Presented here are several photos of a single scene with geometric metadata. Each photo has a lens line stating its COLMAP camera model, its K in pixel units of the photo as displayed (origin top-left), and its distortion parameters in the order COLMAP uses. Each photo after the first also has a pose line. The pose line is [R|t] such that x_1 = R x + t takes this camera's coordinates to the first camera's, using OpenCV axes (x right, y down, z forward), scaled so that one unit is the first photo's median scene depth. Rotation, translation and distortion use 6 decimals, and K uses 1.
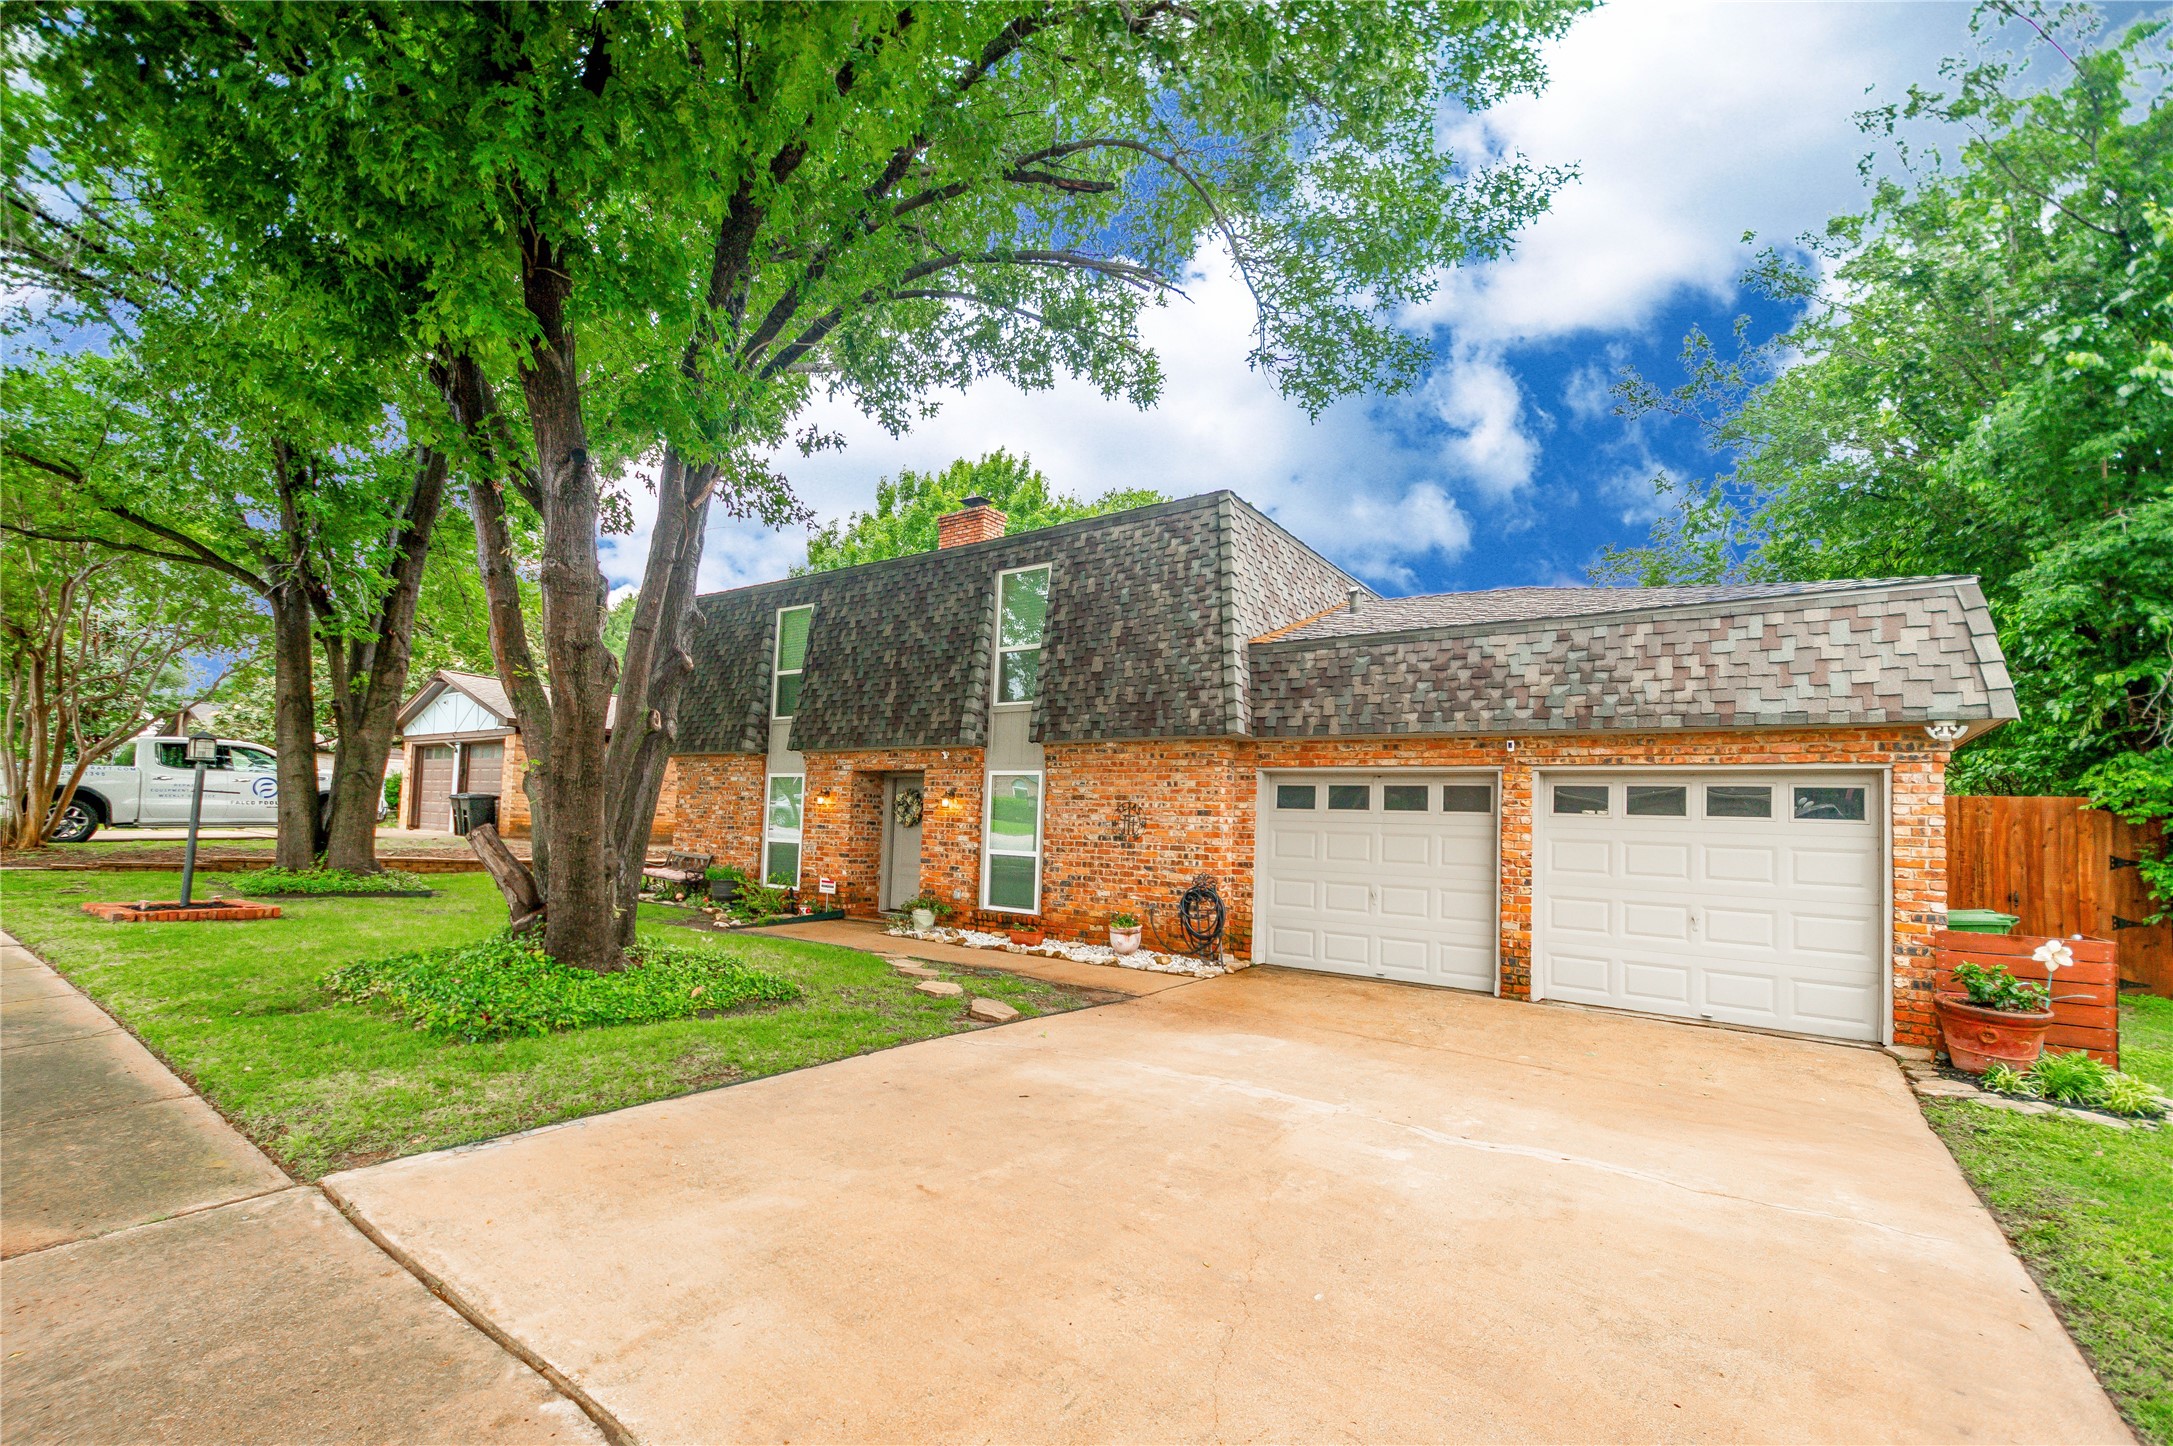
lens RADIAL K [[938.4, 0, 1080.5], [0, 938.4, 775.8], [0, 0, 1]] dist [0.024430, -0.013757]
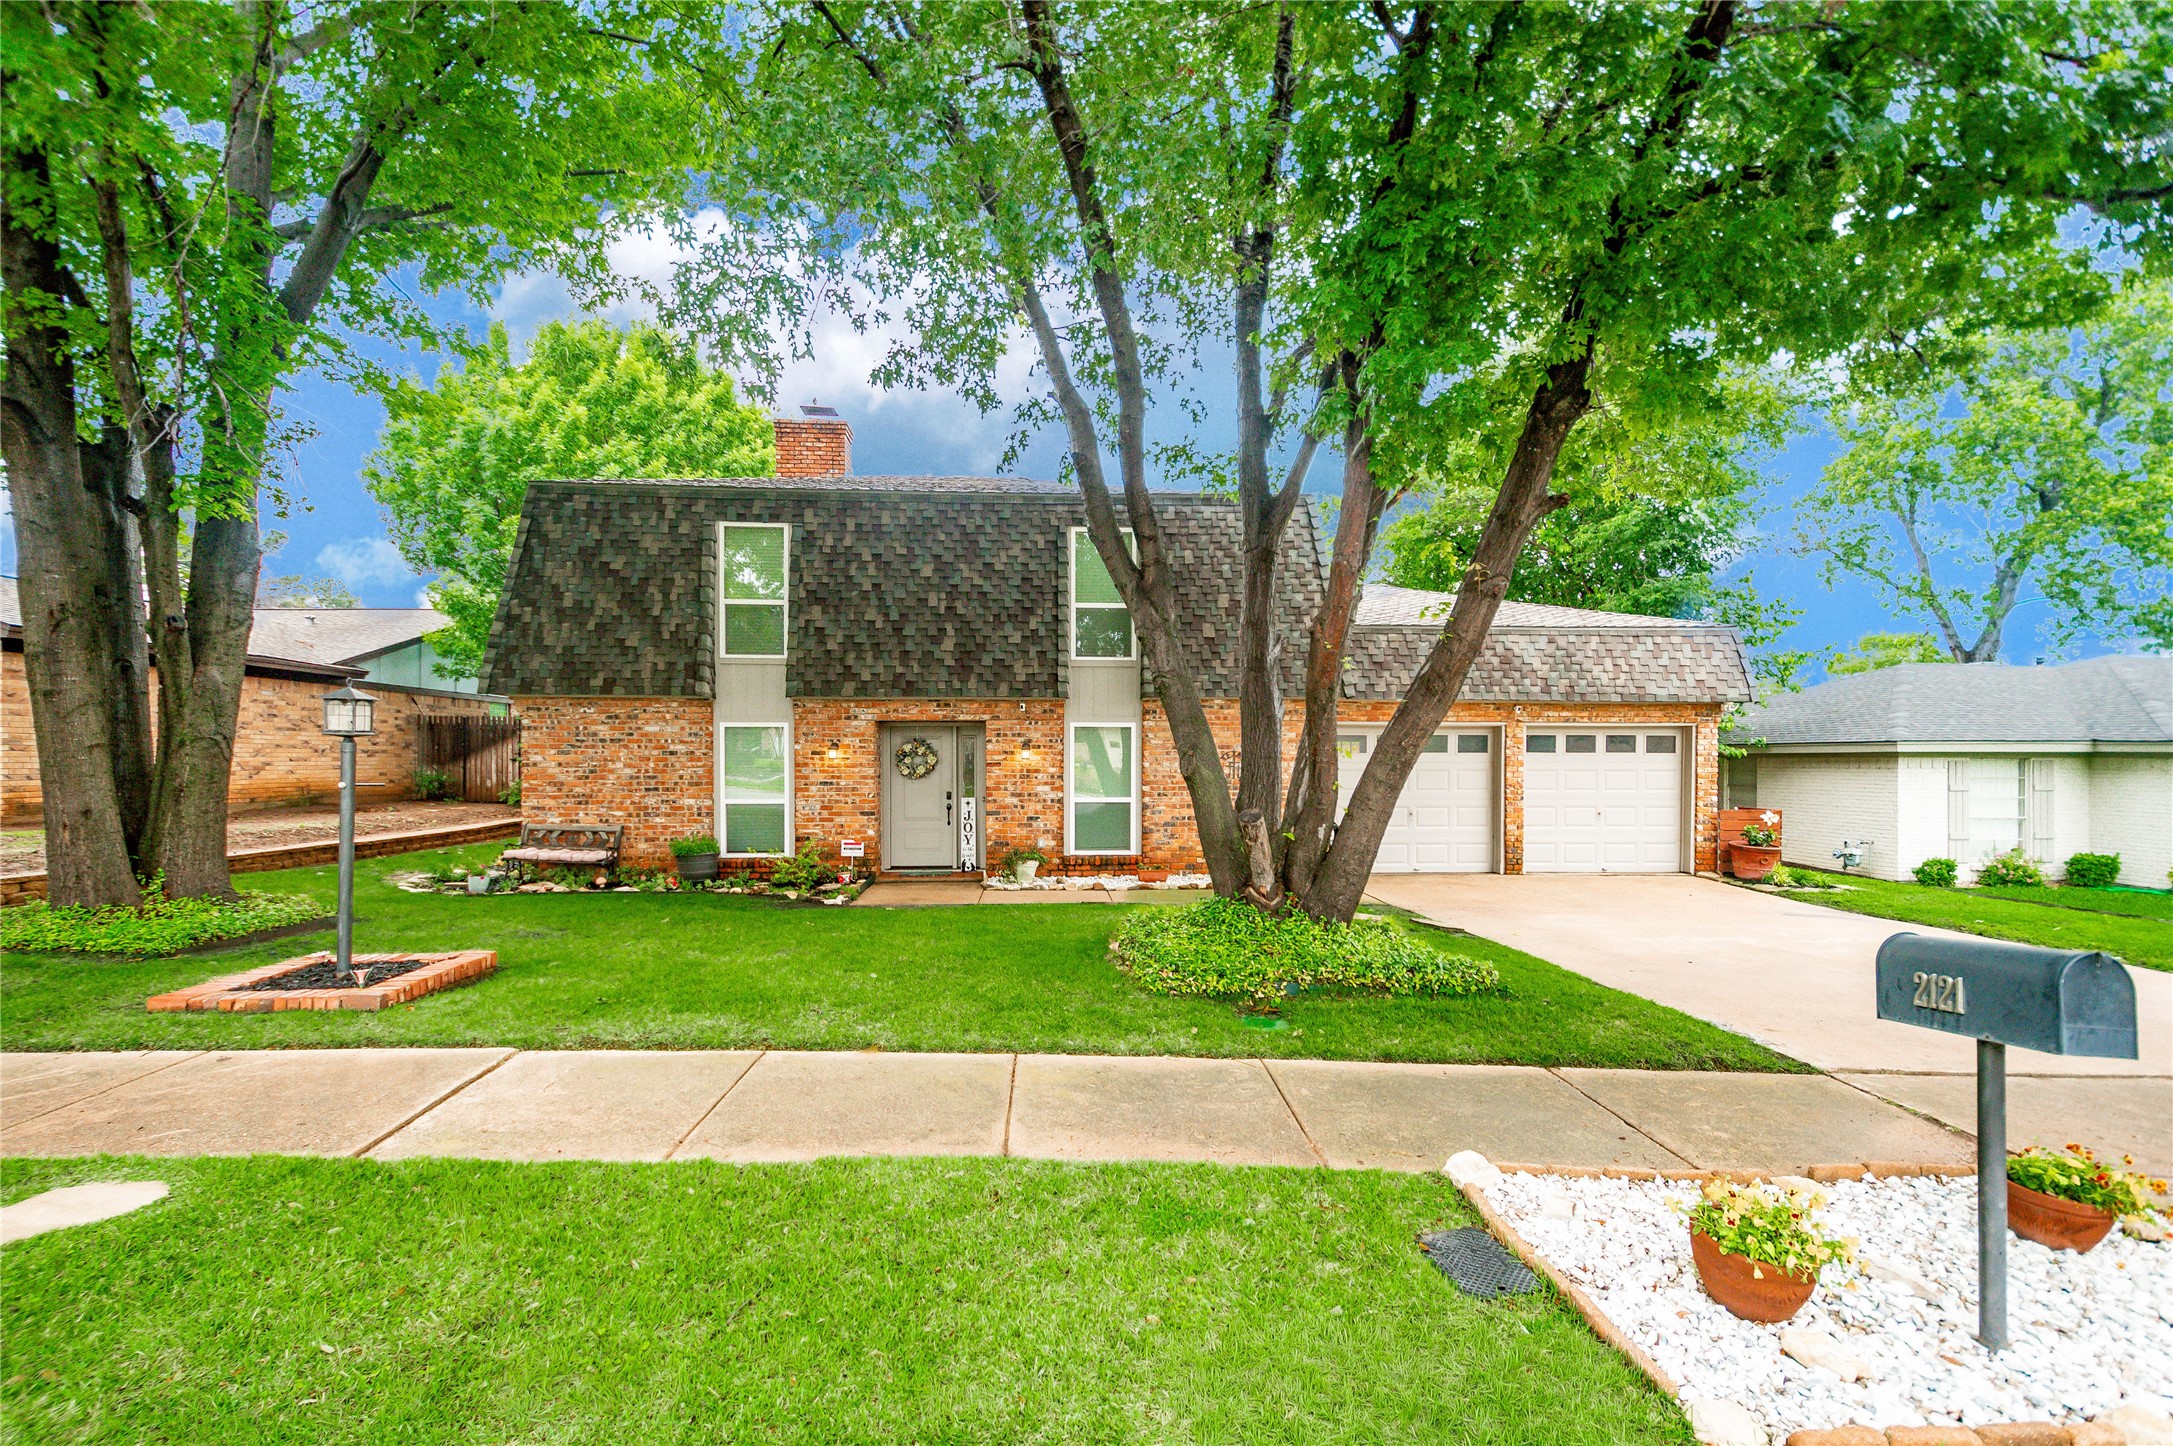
lens RADIAL K [[938.4, 0, 1080.5], [0, 938.4, 775.8], [0, 0, 1]] dist [0.024430, -0.013757]
pose [[0.780449, -0.048756, 0.623316, -0.803494], [-0.007139, 0.996195, 0.086863, -0.040293], [-0.625179, -0.072242, 0.777131, 0.195489]]
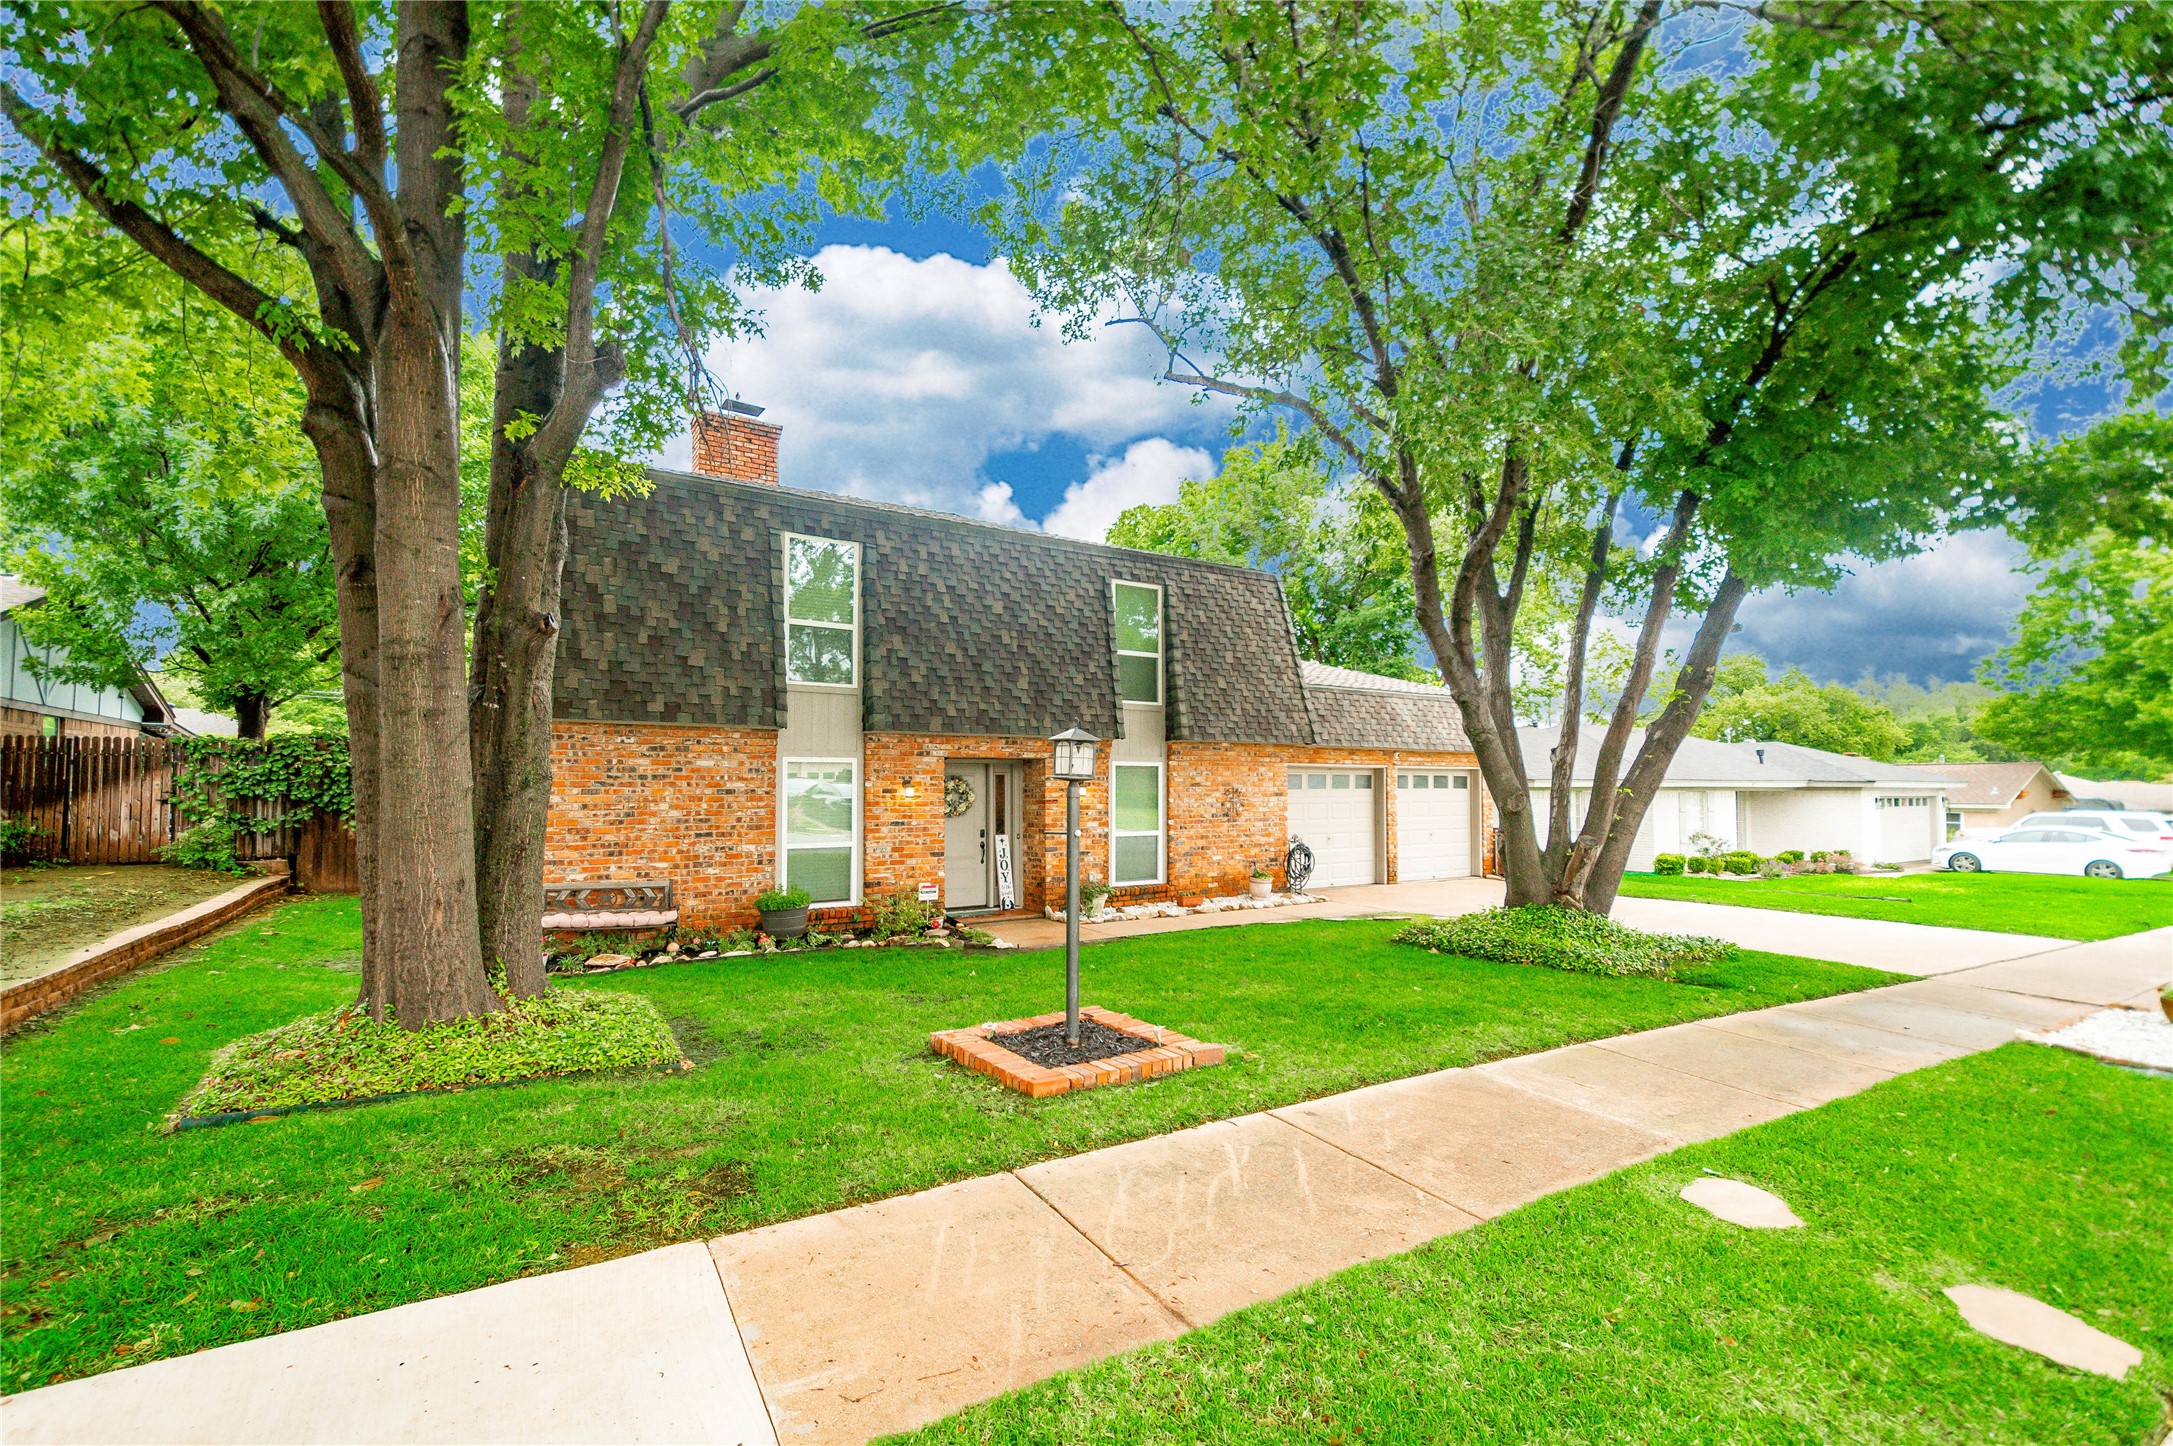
lens RADIAL K [[938.4, 0, 1080.5], [0, 938.4, 775.8], [0, 0, 1]] dist [0.024430, -0.013757]
pose [[0.375191, -0.023991, 0.926637, -1.231879], [-0.036302, 0.998518, 0.040550, -0.034817], [-0.926236, -0.048853, 0.373764, 0.674768]]
